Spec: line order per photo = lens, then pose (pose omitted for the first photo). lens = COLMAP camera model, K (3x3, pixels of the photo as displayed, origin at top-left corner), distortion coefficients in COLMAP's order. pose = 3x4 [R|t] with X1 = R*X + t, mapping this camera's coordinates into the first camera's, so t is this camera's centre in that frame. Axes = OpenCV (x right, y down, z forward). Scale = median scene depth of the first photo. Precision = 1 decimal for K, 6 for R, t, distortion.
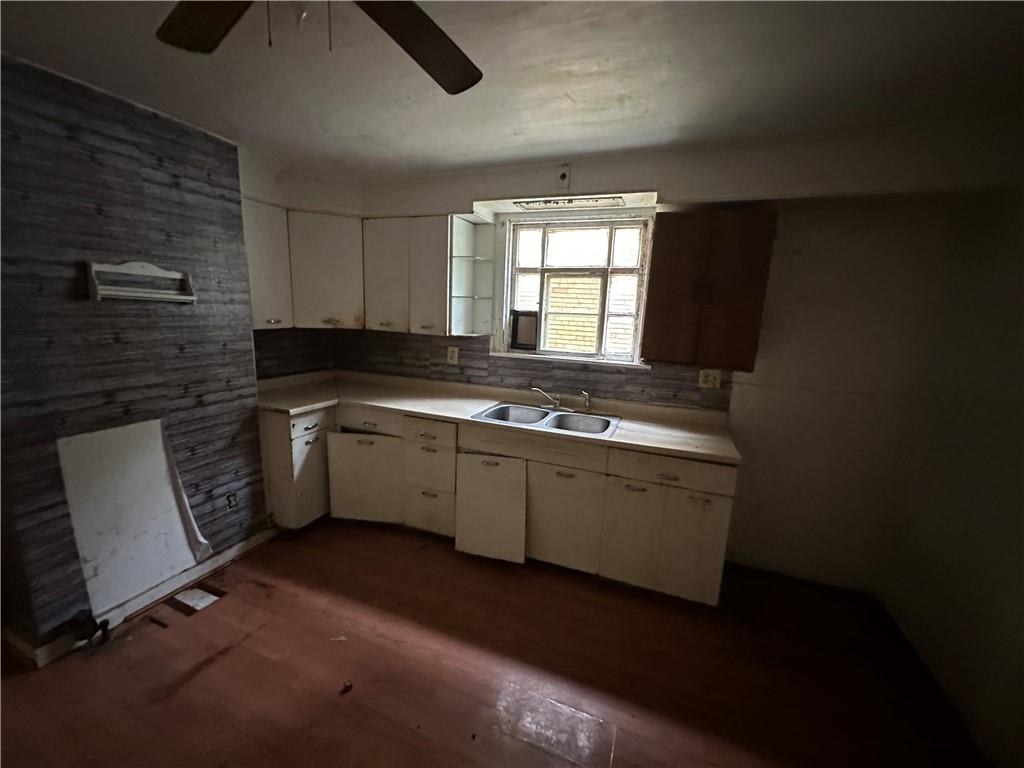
lens RADIAL K [[409.2, 0, 513.2], [0, 409.2, 383.2], [0, 0, 1]] dist [-0.006181, 0.001147]
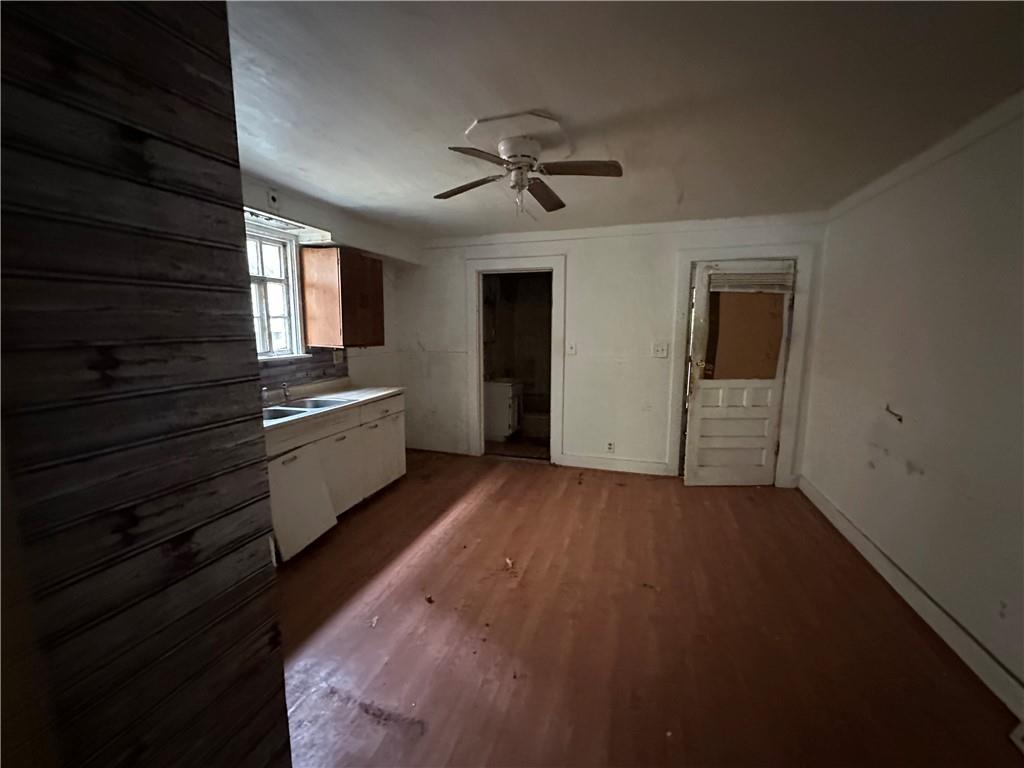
lens RADIAL K [[409.2, 0, 513.2], [0, 409.2, 383.2], [0, 0, 1]] dist [-0.006181, 0.001147]
pose [[-0.063084, -0.181920, 0.981288, -1.146700], [0.181106, 0.964834, 0.190512, -0.095931], [-0.981438, 0.189736, -0.027919, 0.456704]]
